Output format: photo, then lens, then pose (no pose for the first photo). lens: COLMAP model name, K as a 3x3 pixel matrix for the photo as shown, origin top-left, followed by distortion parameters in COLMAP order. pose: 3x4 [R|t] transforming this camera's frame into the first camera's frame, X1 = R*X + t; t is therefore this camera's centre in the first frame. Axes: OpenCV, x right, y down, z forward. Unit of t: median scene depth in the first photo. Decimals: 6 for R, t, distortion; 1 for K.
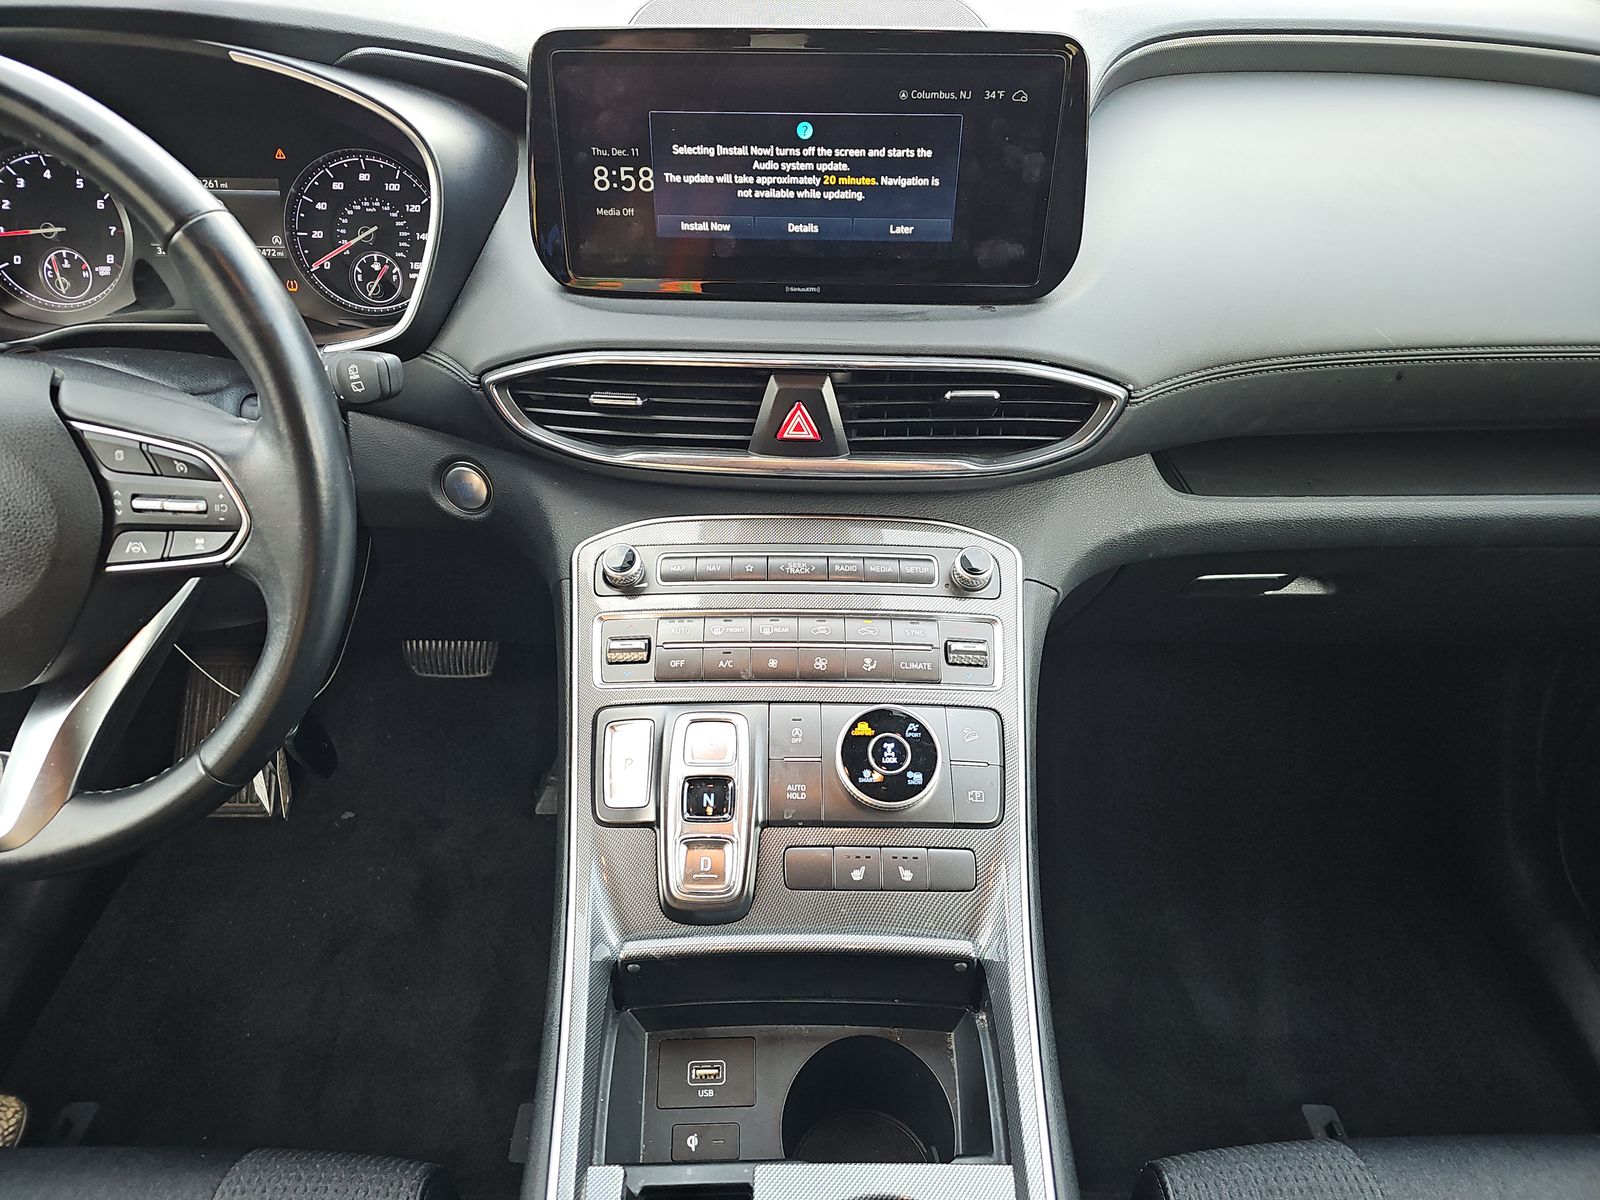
lens RADIAL K [[1064.1, 0, 789.0], [0, 1064.1, 602.9], [0, 0, 1]] dist [0.027828, -0.026314]
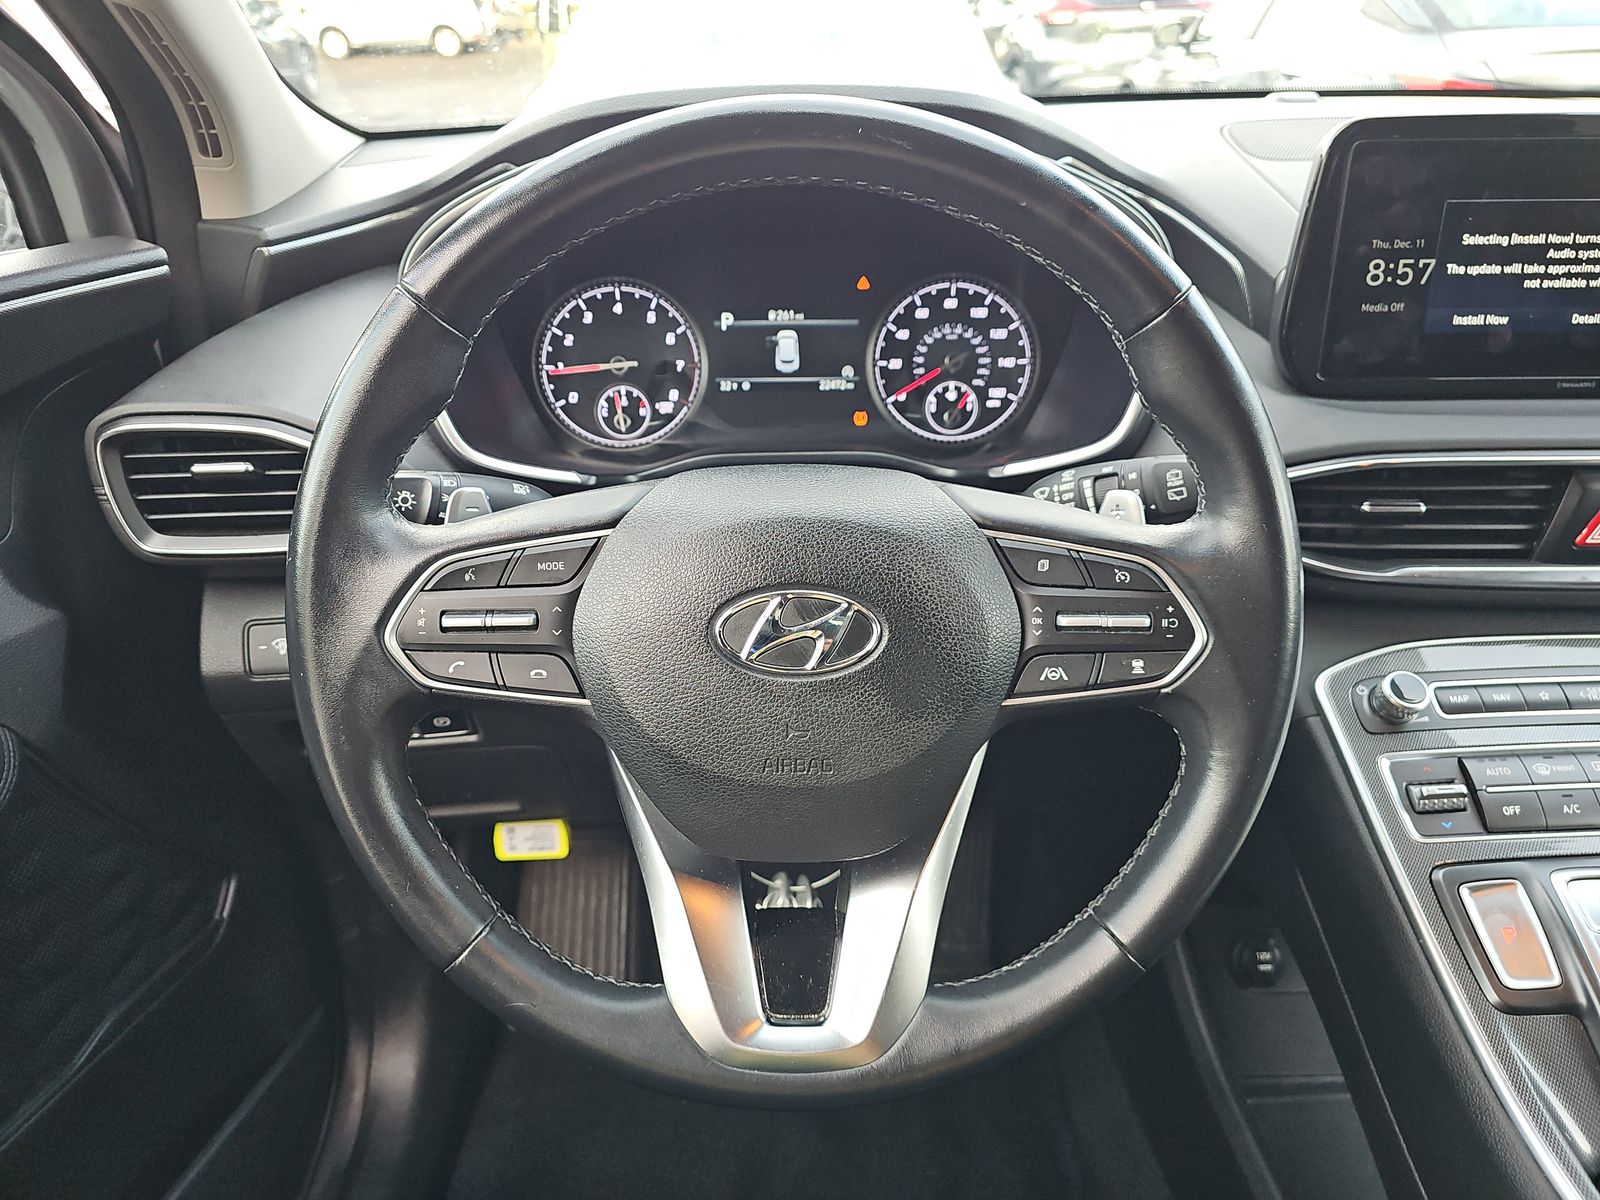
lens RADIAL K [[1064.1, 0, 787.0], [0, 1064.1, 603.8], [0, 0, 1]] dist [0.027828, -0.026314]
pose [[0.999239, -0.029776, 0.025210, -0.716136], [0.033659, 0.984677, -0.171108, 0.025514], [-0.019728, 0.171826, 0.984930, 0.148560]]
